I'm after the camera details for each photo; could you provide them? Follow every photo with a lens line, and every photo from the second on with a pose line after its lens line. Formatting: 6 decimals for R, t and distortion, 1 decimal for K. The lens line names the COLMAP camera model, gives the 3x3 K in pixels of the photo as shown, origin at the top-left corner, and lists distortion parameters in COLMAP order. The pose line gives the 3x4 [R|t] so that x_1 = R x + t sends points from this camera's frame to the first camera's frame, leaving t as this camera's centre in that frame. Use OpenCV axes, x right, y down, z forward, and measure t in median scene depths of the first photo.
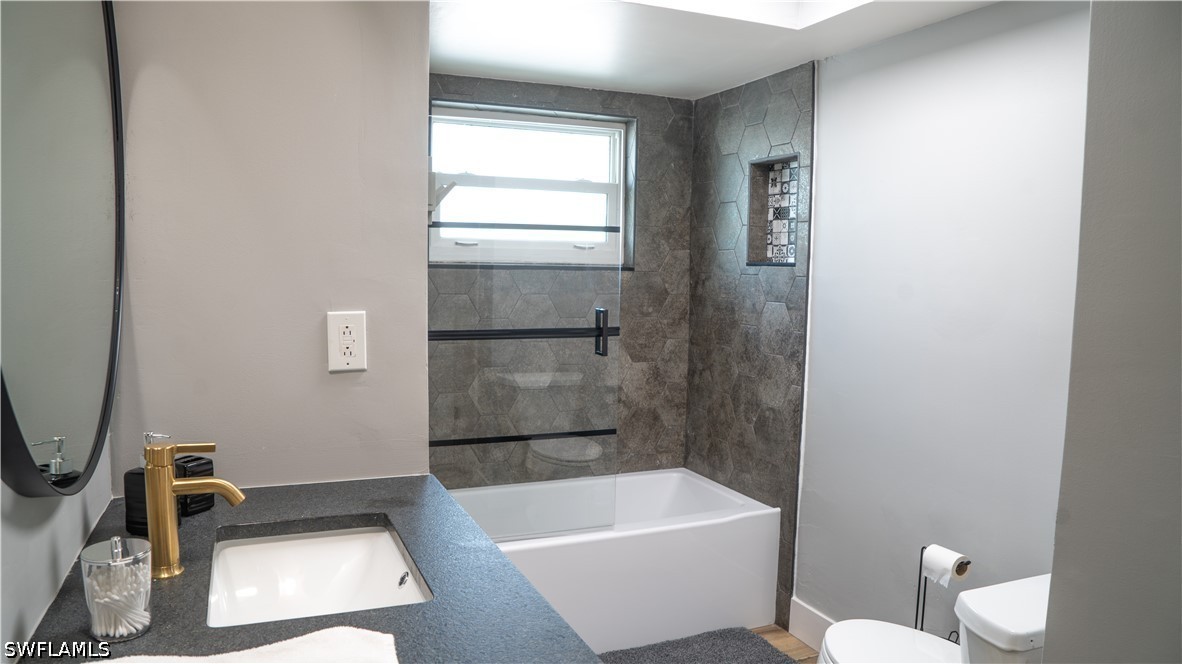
lens RADIAL K [[811.4, 0, 584.2], [0, 811.4, 330.8], [0, 0, 1]] dist [-0.150654, 0.080317]
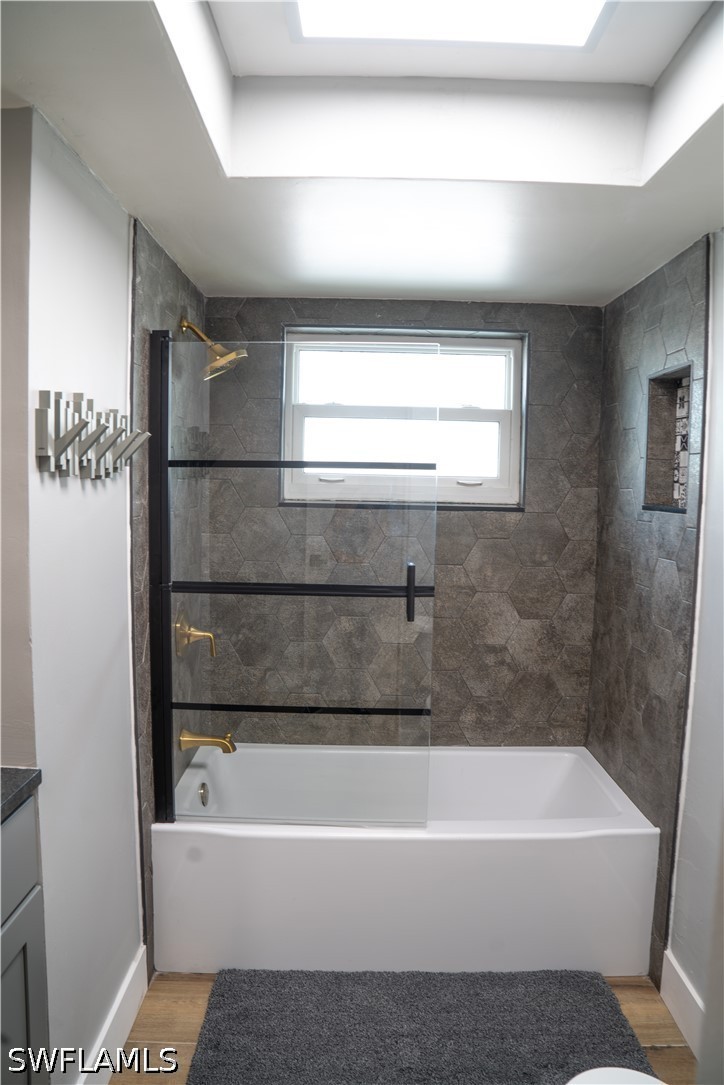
lens RADIAL K [[747.1, 0, 361.4], [0, 747.1, 536.9], [0, 0, 1]] dist [-0.148685, 0.083819]
pose [[0.922700, 0.029542, -0.384384, 0.219359], [-0.035645, 0.999326, -0.008760, -0.037598], [0.383866, 0.021784, 0.923132, 0.233325]]
